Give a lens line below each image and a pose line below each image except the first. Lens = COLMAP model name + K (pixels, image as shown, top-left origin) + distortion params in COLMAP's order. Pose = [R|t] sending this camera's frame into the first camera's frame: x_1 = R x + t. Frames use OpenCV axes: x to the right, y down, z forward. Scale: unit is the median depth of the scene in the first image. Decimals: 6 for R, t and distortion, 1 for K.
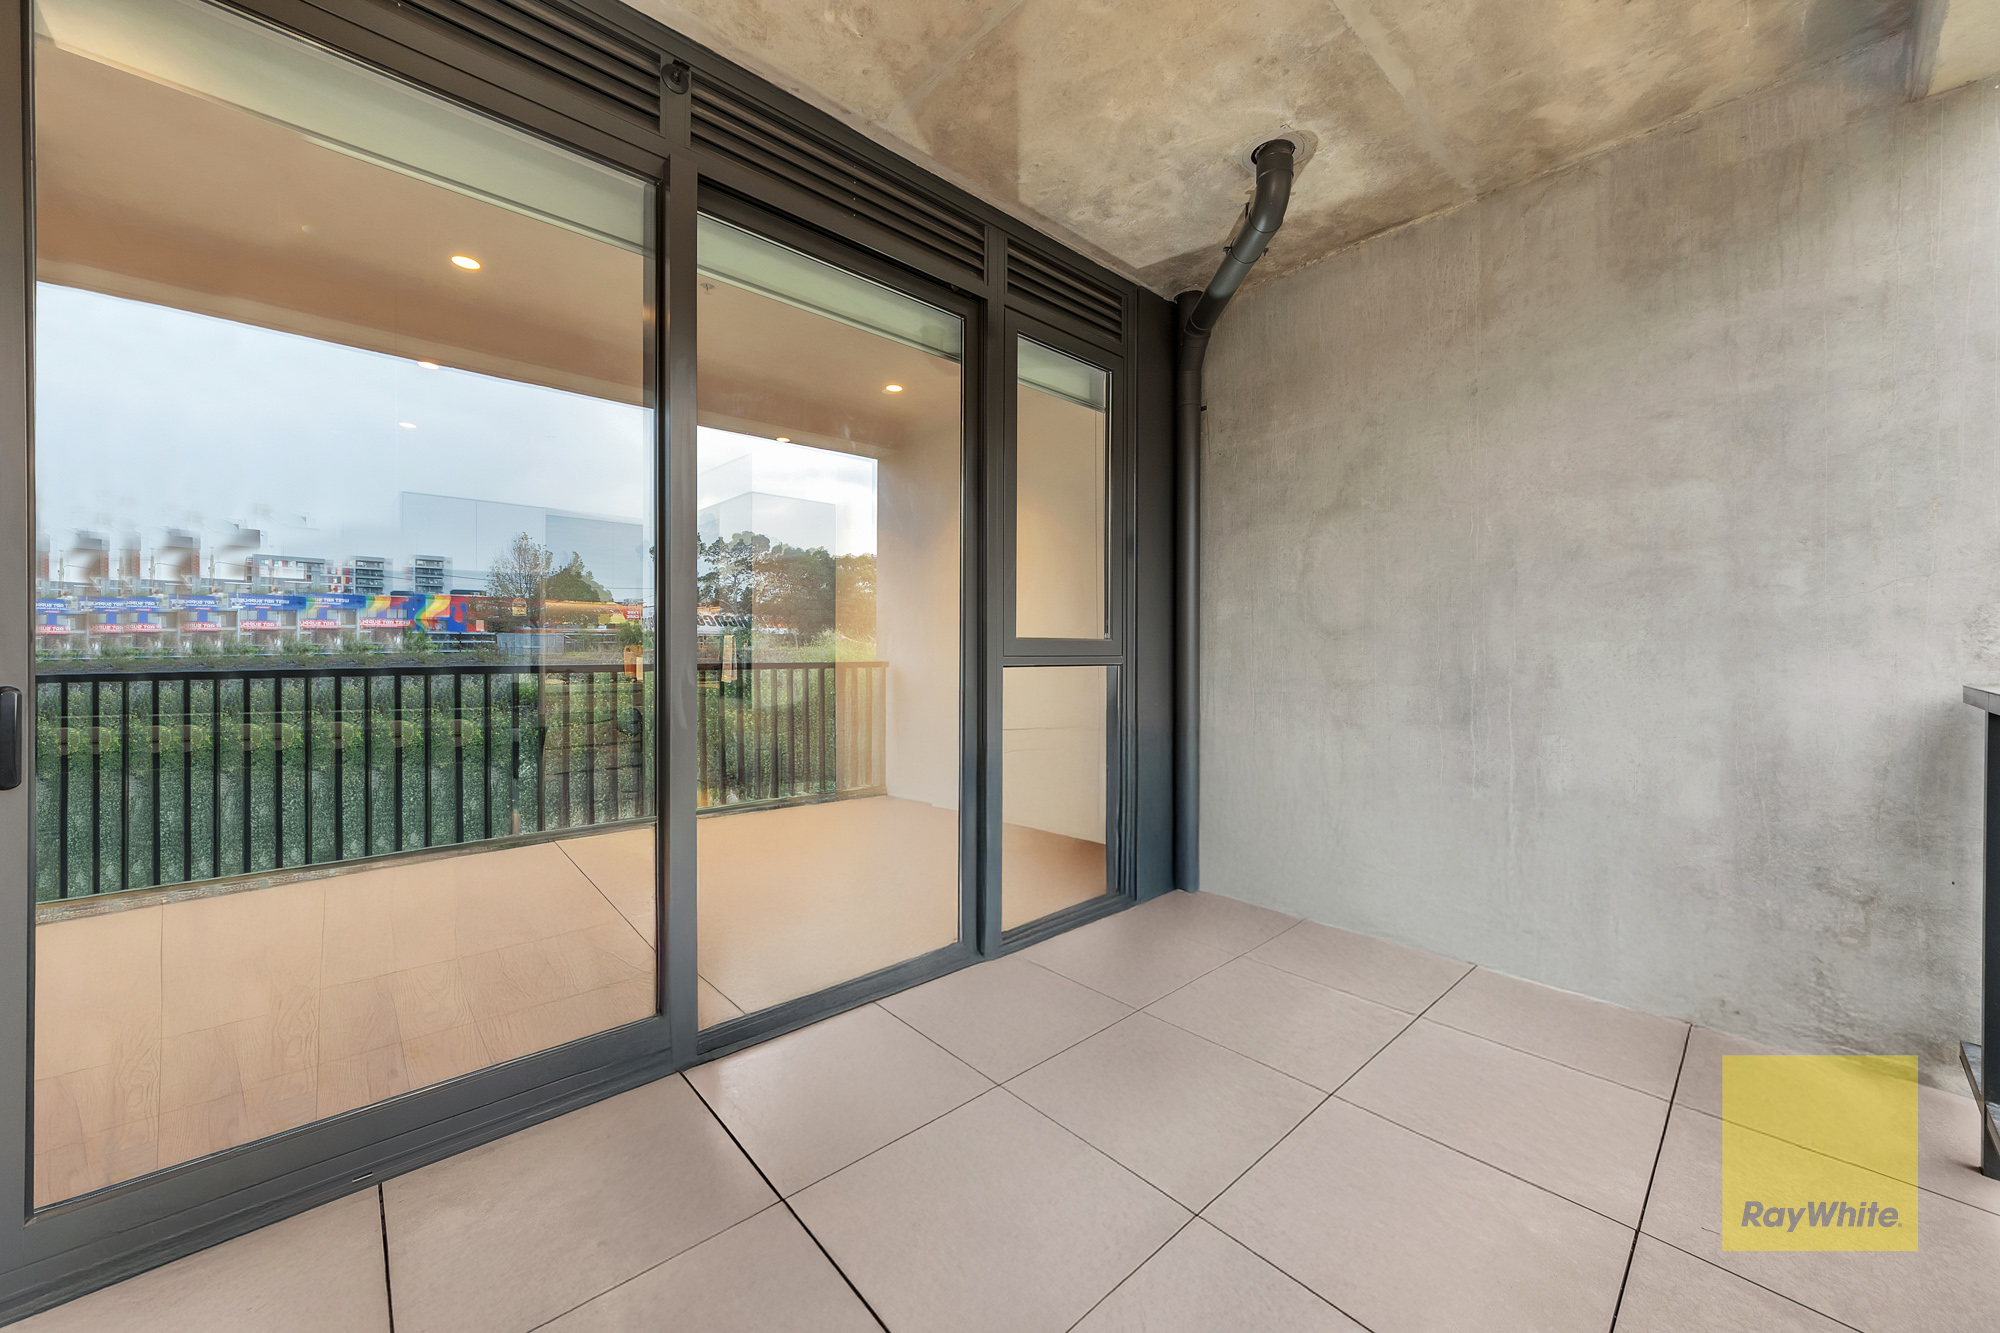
lens RADIAL K [[732.0, 0, 993.9], [0, 732.0, 652.1], [0, 0, 1]] dist [-0.000087, -0.000006]
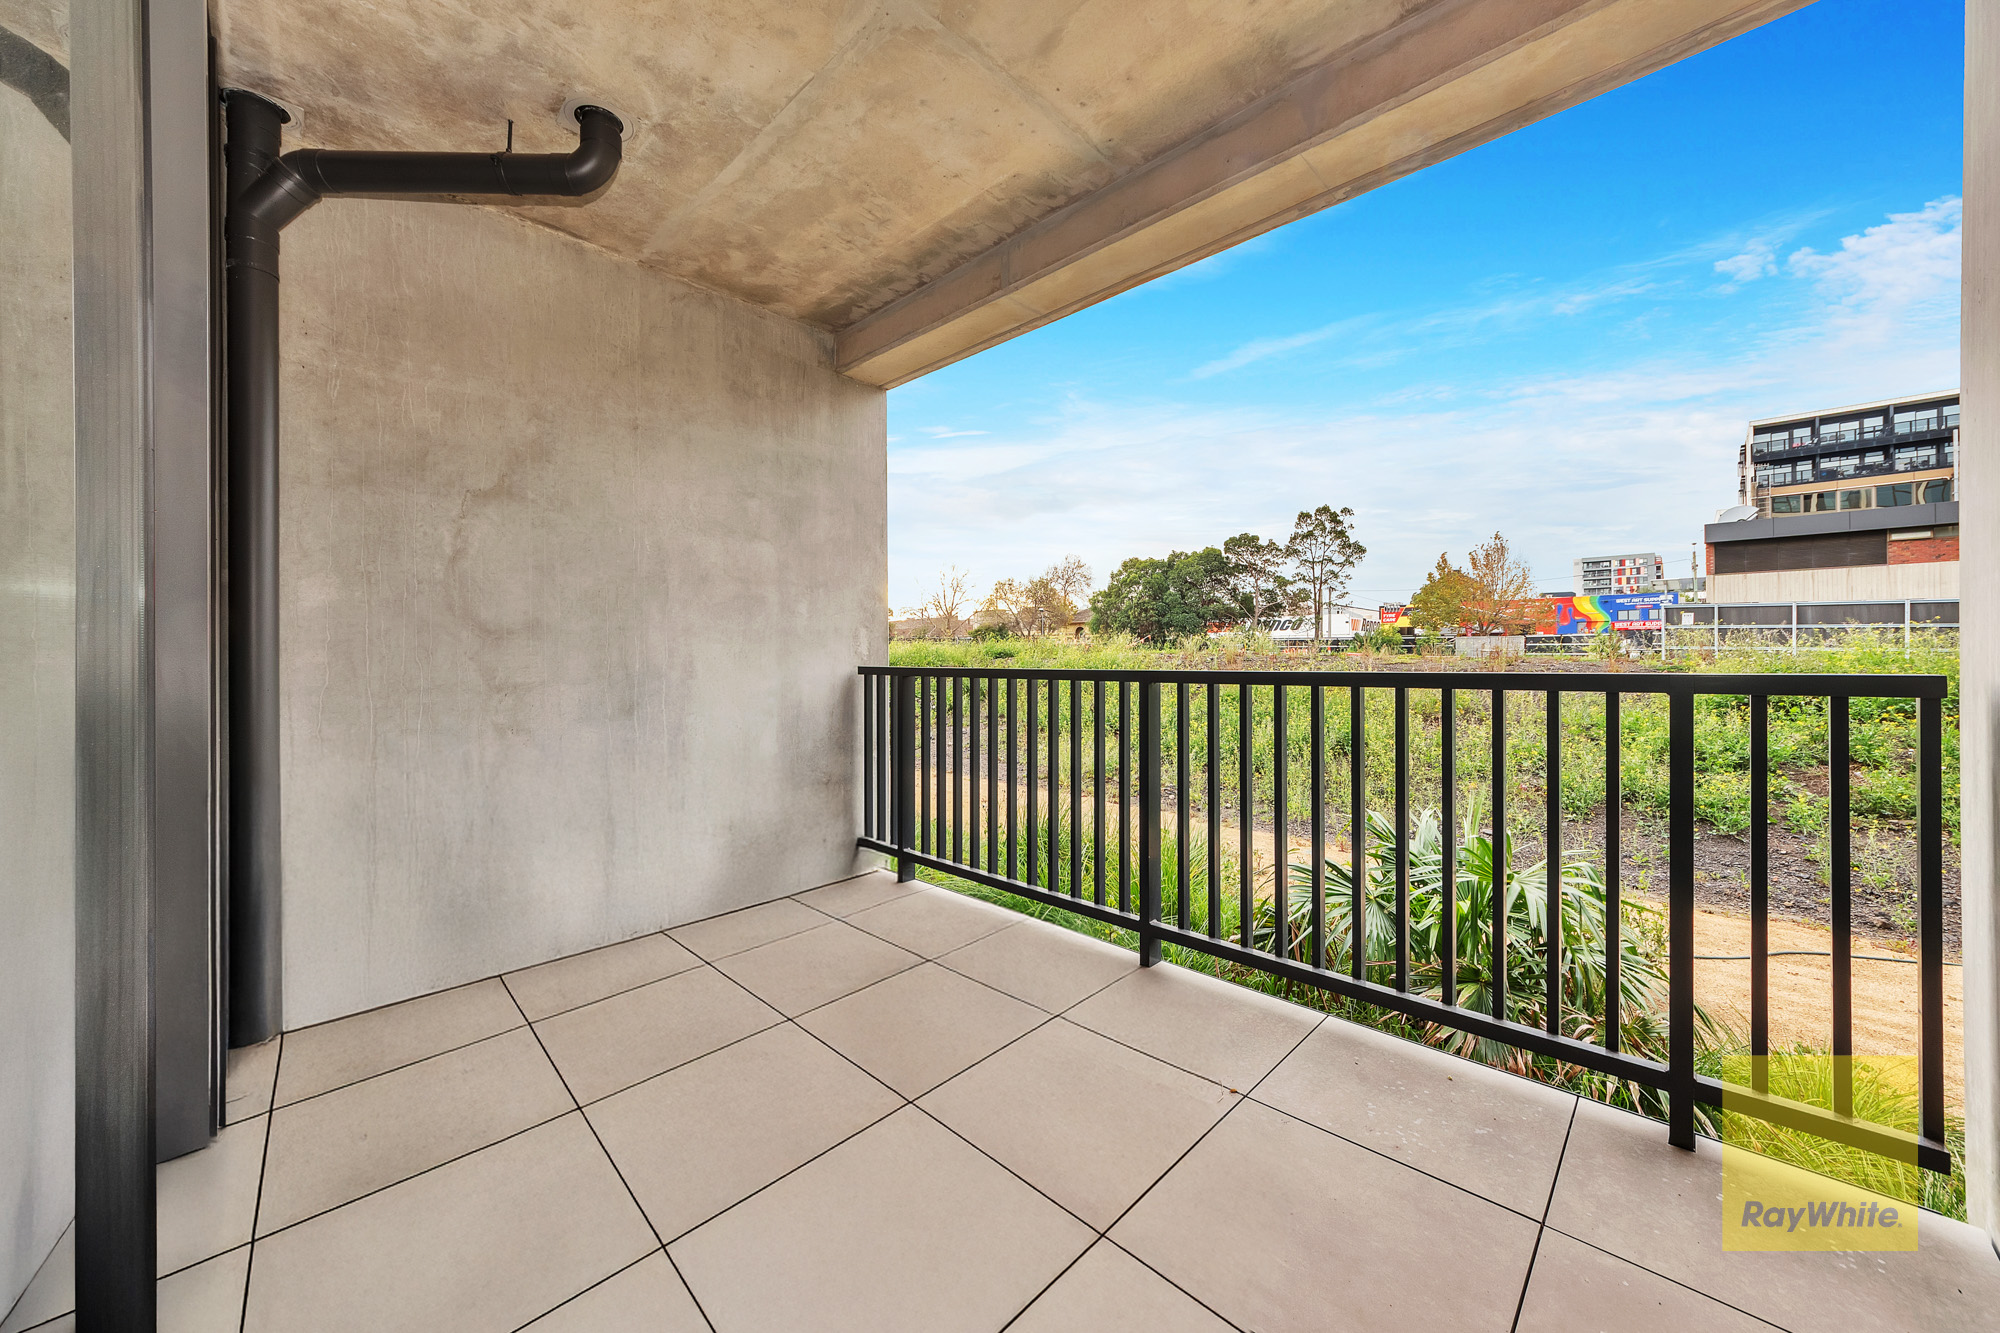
lens RADIAL K [[732.0, 0, 993.9], [0, 732.0, 652.1], [0, 0, 1]] dist [-0.000087, -0.000006]
pose [[-0.060109, -0.002881, 0.998188, -0.543583], [0.007043, 0.999970, 0.003310, 0.000193], [-0.998167, 0.007229, -0.060087, 0.513918]]
